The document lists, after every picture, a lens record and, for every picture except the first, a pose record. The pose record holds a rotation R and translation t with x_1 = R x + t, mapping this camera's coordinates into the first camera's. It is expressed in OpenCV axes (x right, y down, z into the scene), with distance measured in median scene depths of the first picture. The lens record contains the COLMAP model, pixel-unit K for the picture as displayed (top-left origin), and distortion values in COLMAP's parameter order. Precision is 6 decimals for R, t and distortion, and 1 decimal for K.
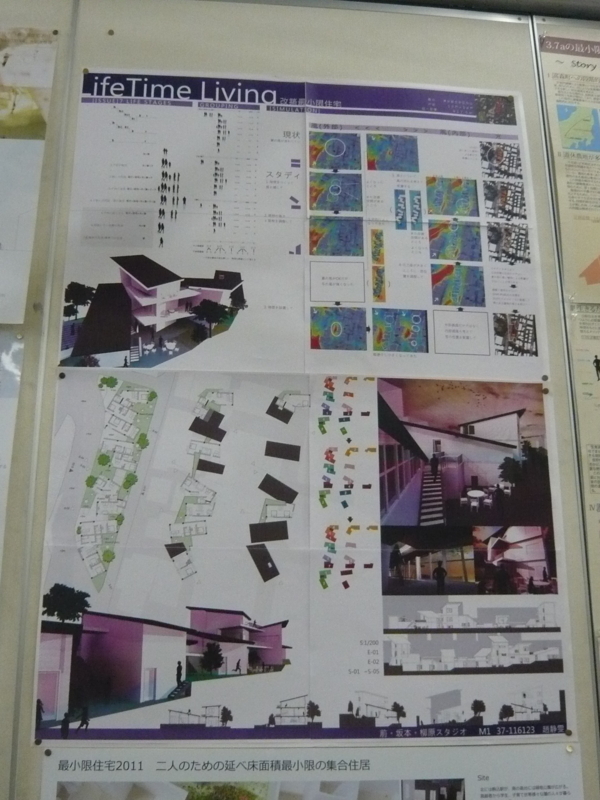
lens RADIAL K [[850.9, 0, 298.9], [0, 850.9, 396.3], [0, 0, 1]] dist [-0.075462, 0.000000]
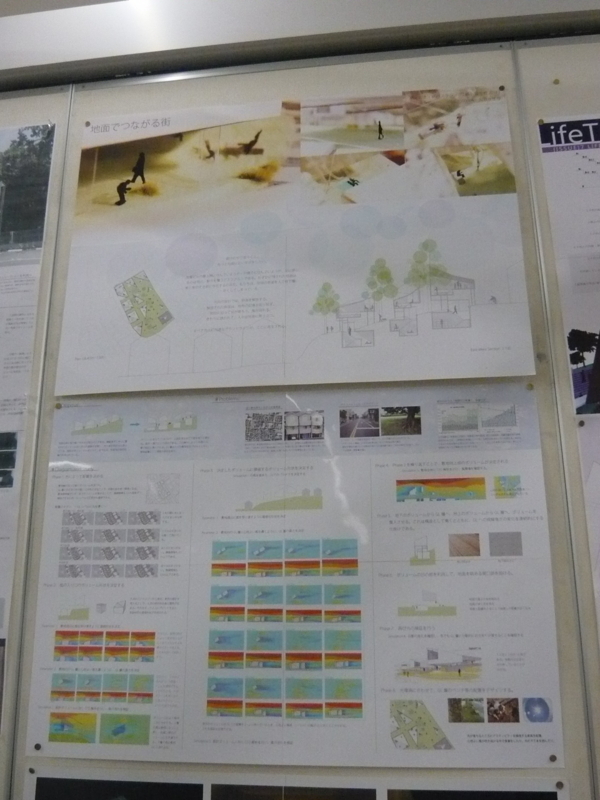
lens RADIAL K [[850.9, 0, 275.2], [0, 850.9, 404.9], [0, 0, 1]] dist [-0.075462, 0.000000]
pose [[0.972977, -0.075508, -0.218207, -0.377349], [0.063185, 0.996016, -0.062921, -0.006330], [0.222089, 0.047434, 0.973872, -0.036033]]
